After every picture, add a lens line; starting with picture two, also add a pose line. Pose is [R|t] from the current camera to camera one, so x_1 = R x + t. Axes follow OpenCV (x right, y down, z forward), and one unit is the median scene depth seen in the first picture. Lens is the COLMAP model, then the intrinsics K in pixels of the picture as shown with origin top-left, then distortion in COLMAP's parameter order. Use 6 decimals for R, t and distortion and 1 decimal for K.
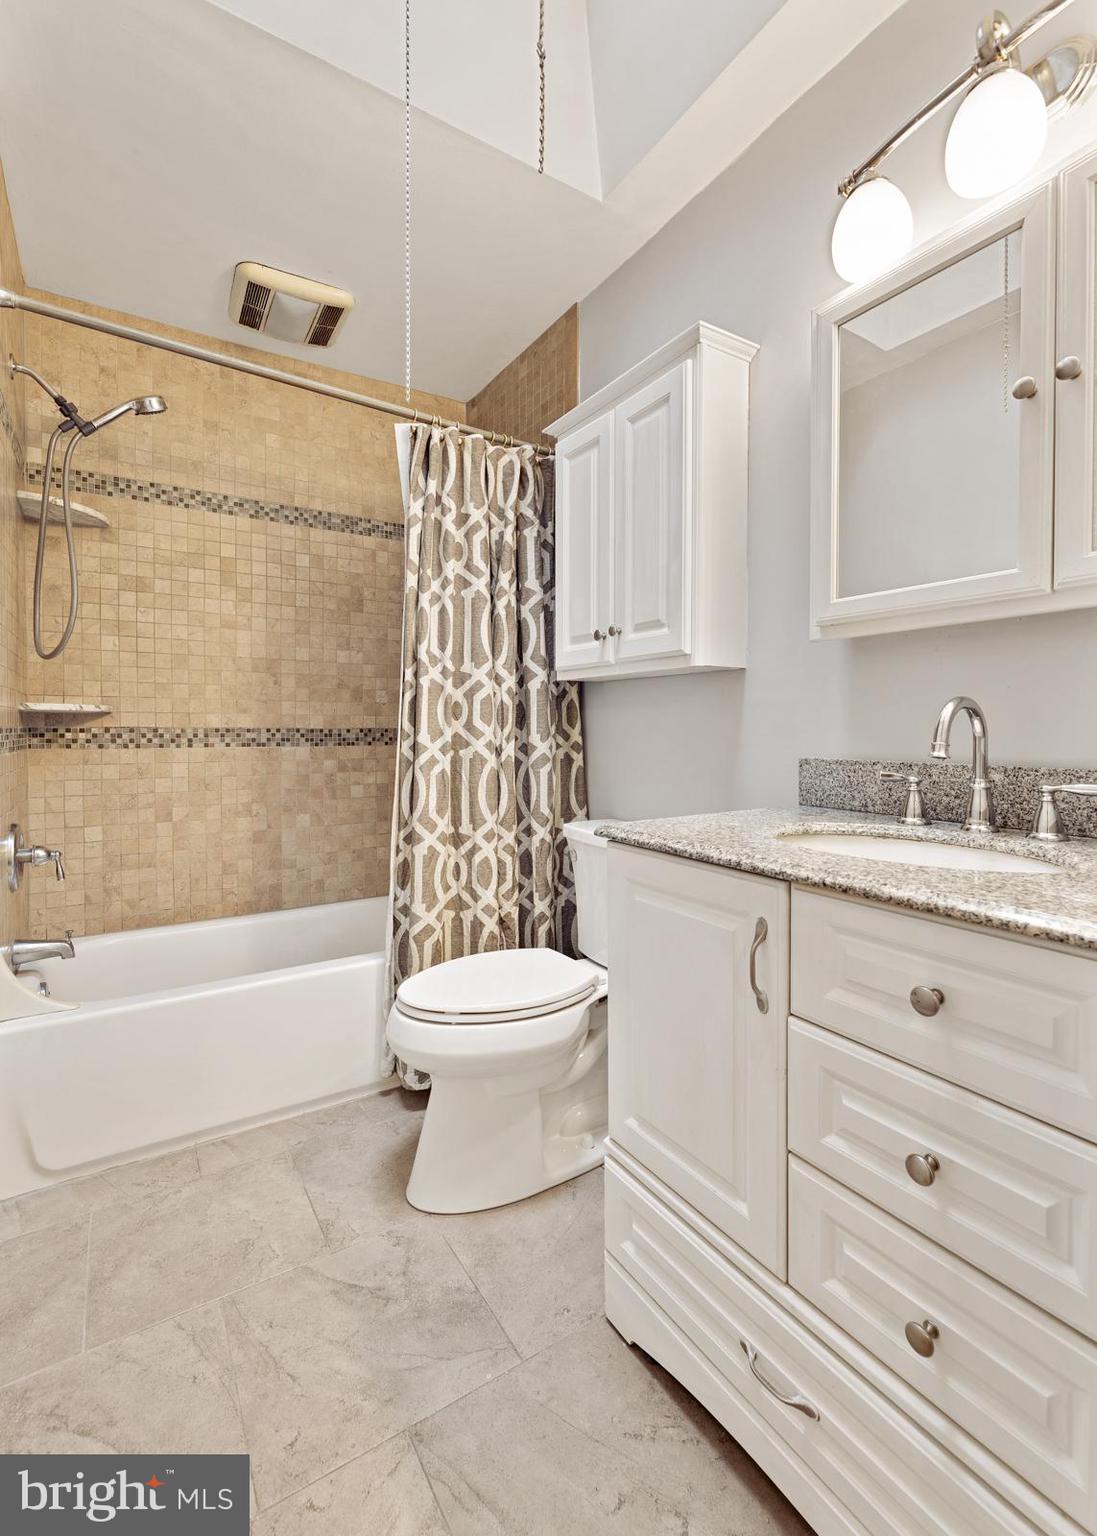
lens RADIAL K [[689.4, 0, 546.3], [0, 689.4, 734.8], [0, 0, 1]] dist [-0.000215, 0.000014]
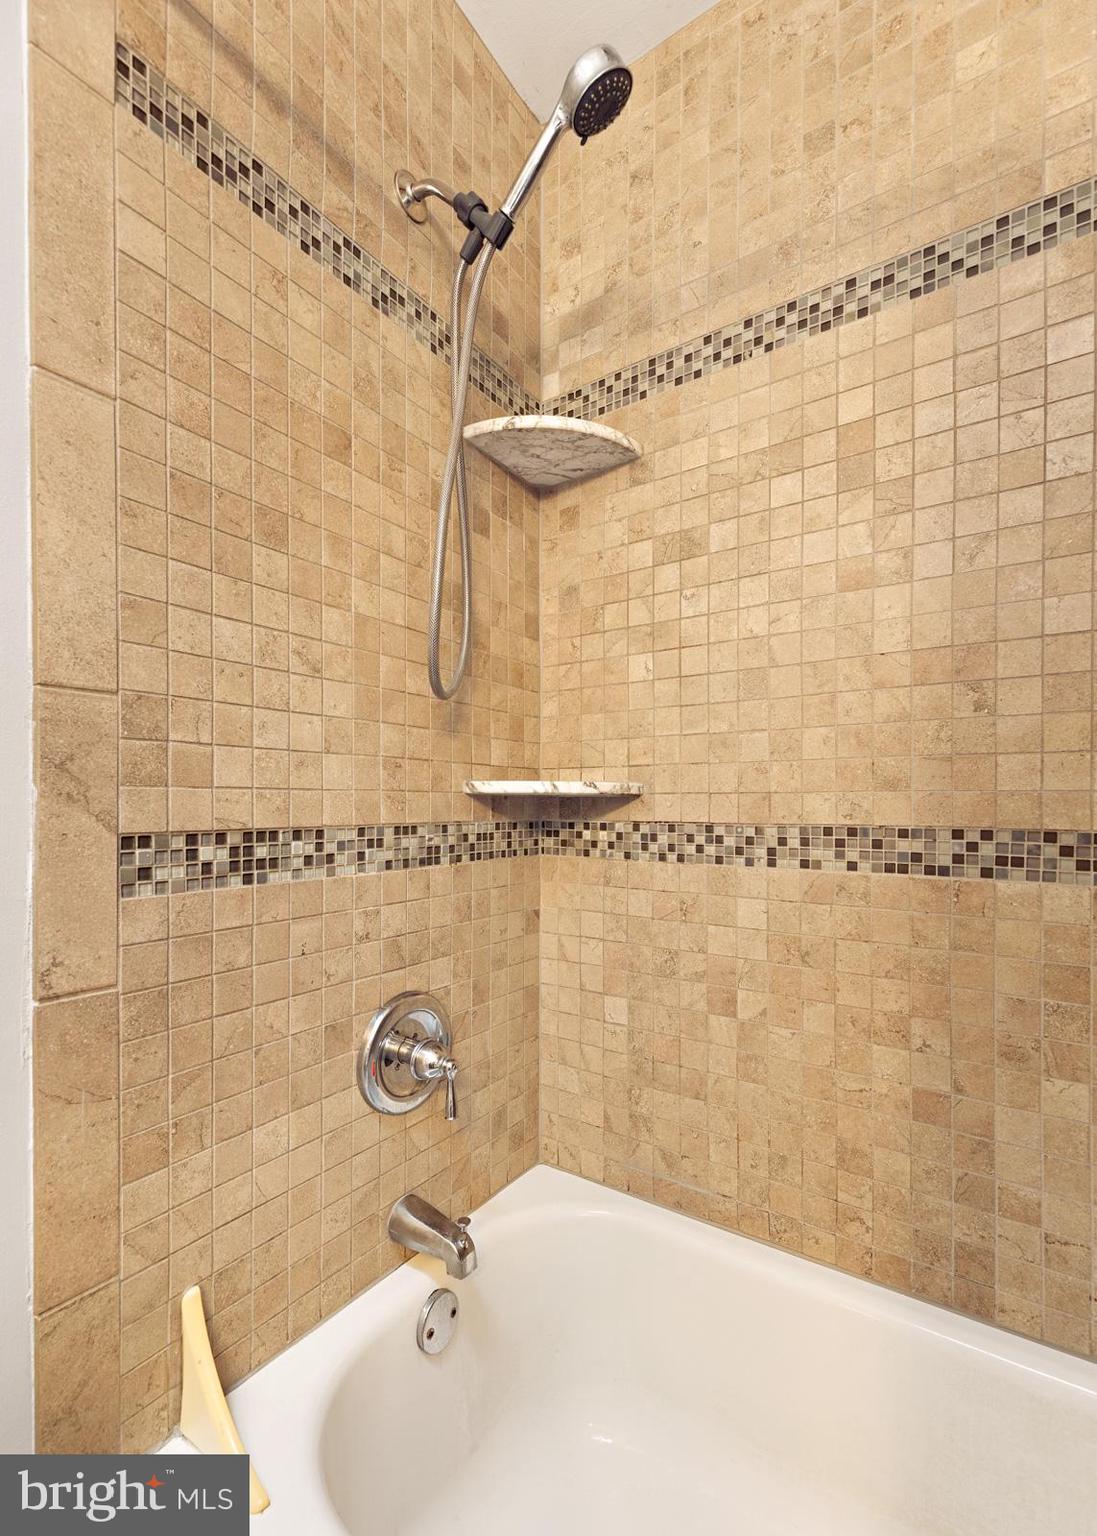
lens RADIAL K [[675.0, 0, 546.5], [0, 675.0, 810.7], [0, 0, 1]] dist [-0.001500, -0.000424]
pose [[0.404631, 0.005013, -0.914466, -0.163339], [-0.010465, 0.999945, 0.000851, -0.018271], [0.914420, 0.009225, 0.404662, 0.677053]]
